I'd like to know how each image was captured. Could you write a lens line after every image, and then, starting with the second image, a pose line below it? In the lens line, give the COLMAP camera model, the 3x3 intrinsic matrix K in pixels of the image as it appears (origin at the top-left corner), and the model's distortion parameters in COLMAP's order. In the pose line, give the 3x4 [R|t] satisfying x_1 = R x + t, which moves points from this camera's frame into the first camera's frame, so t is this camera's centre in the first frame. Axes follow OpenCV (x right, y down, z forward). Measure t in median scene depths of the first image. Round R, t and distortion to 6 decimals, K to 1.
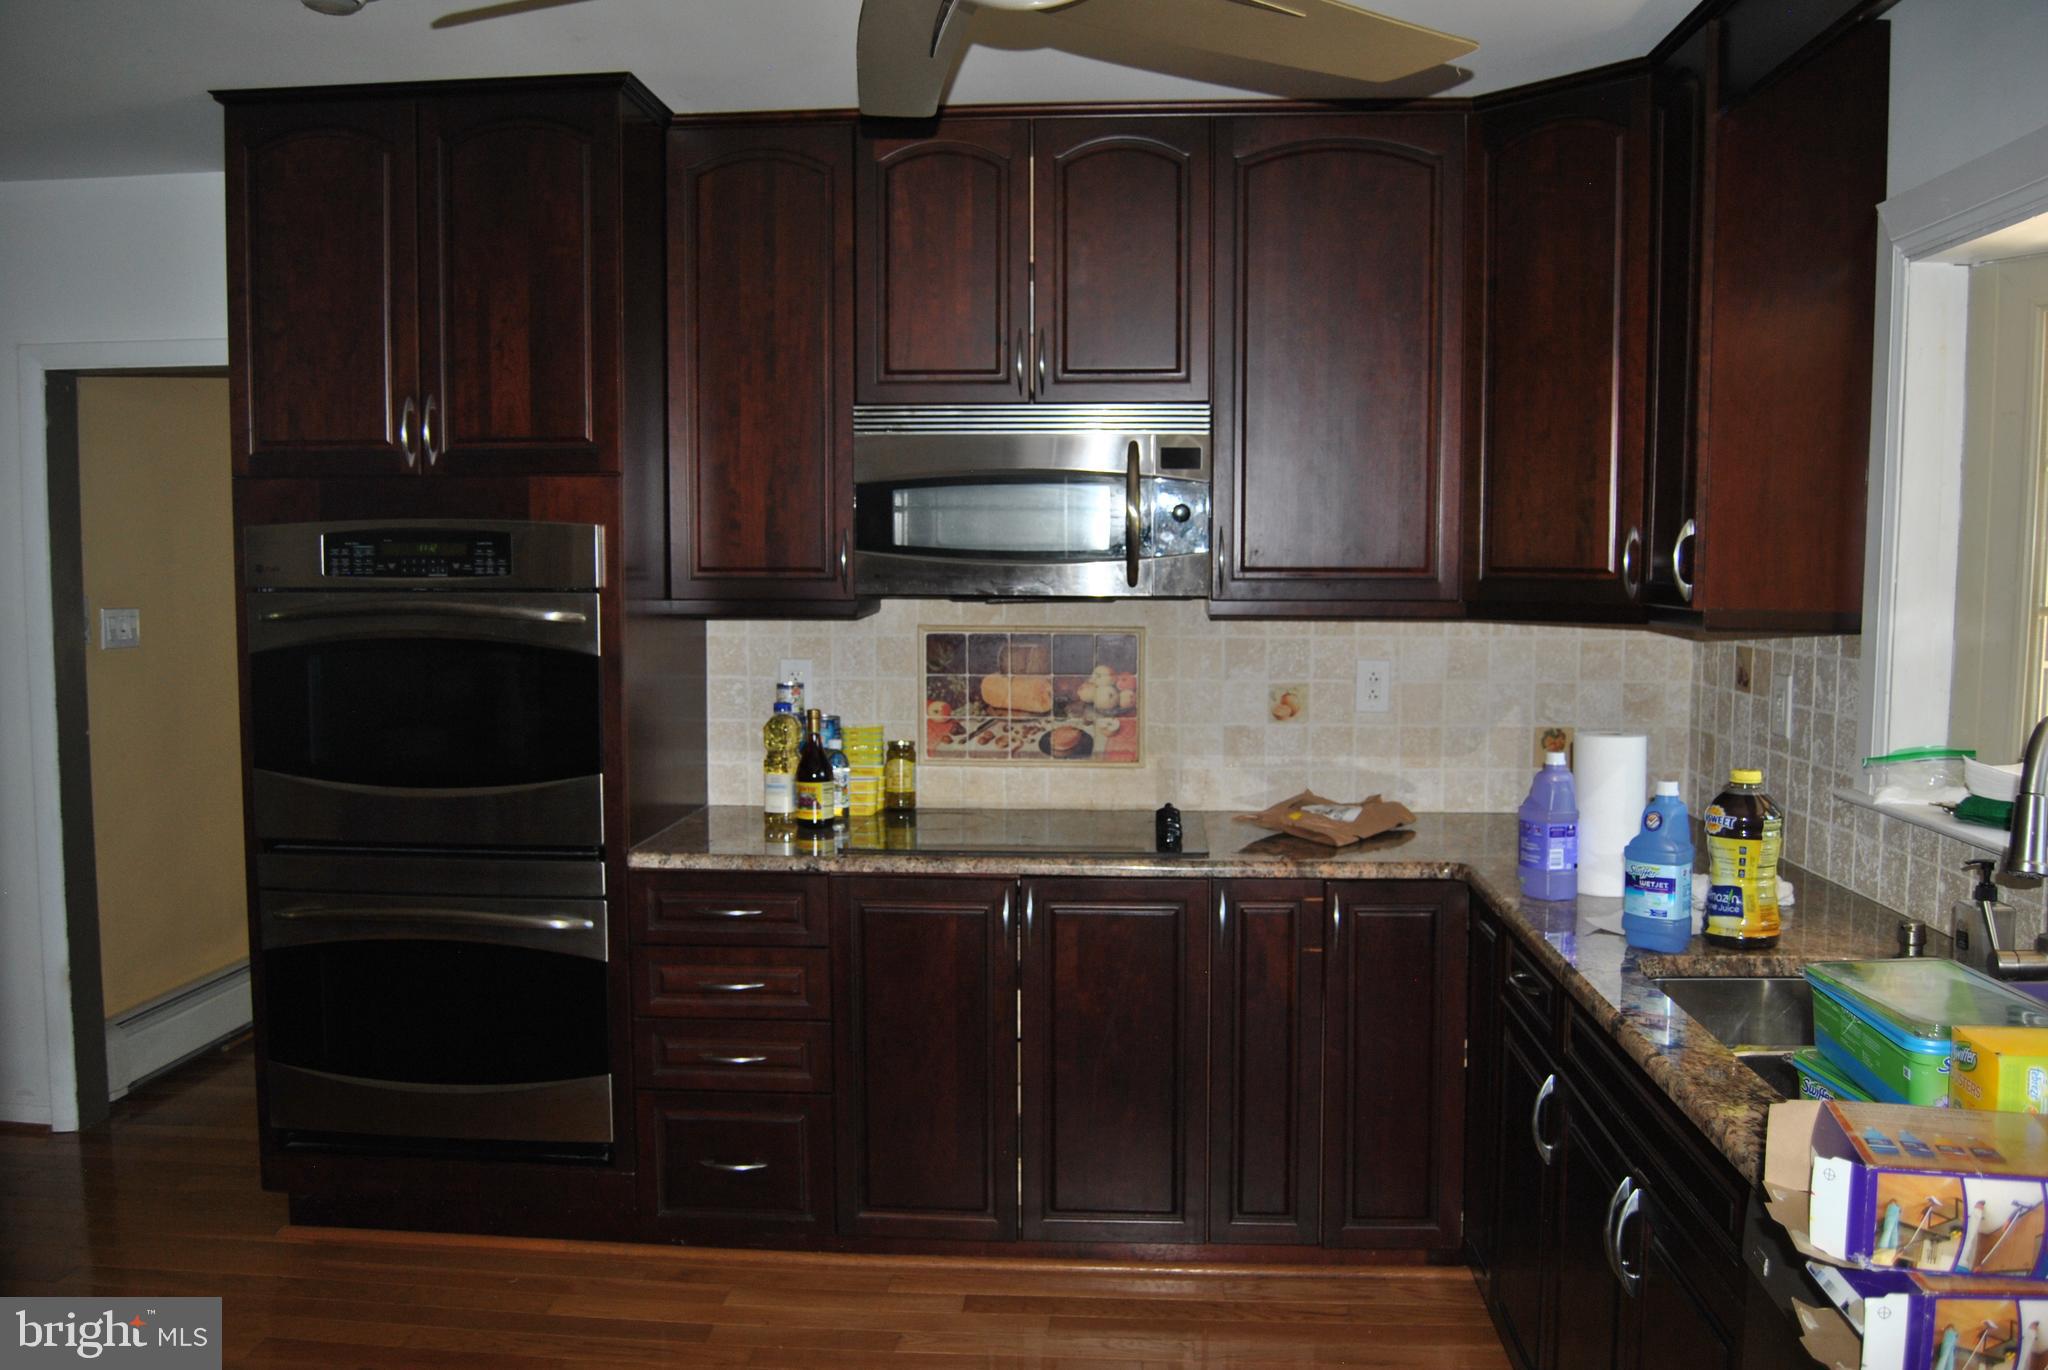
lens RADIAL K [[1616.9, 0, 1025.2], [0, 1616.9, 694.7], [0, 0, 1]] dist [-0.093151, 0.037376]
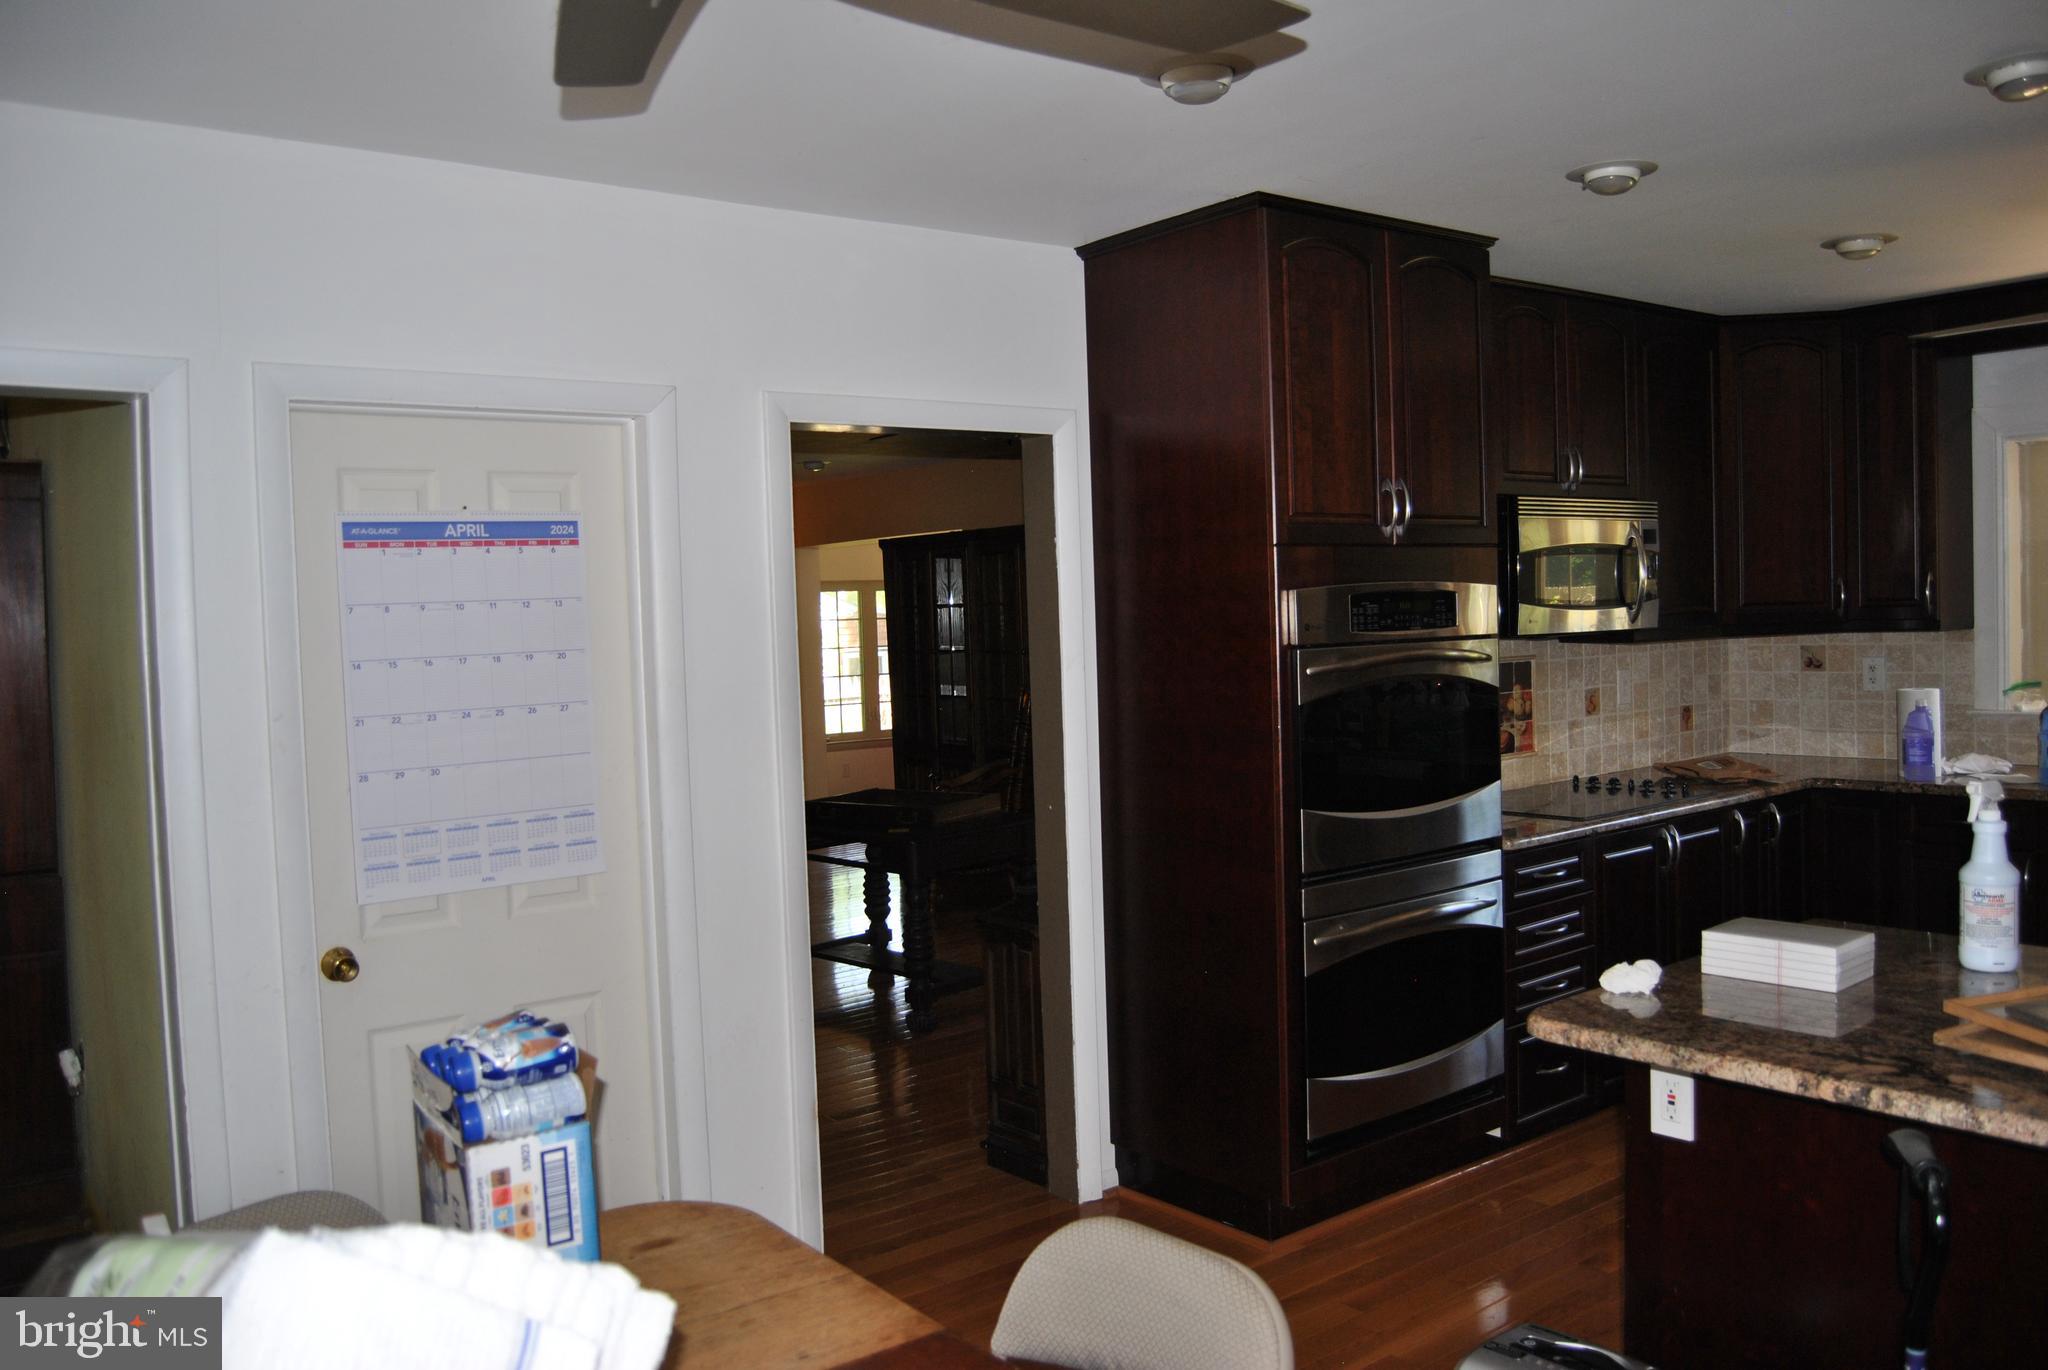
lens RADIAL K [[1616.9, 0, 1025.0], [0, 1616.9, 685.6], [0, 0, 1]] dist [-0.093151, 0.037376]
pose [[0.739692, -0.055279, 0.670671, -1.195620], [0.083489, 0.996459, -0.009950, -0.038350], [-0.667746, 0.063354, 0.741688, 0.263320]]
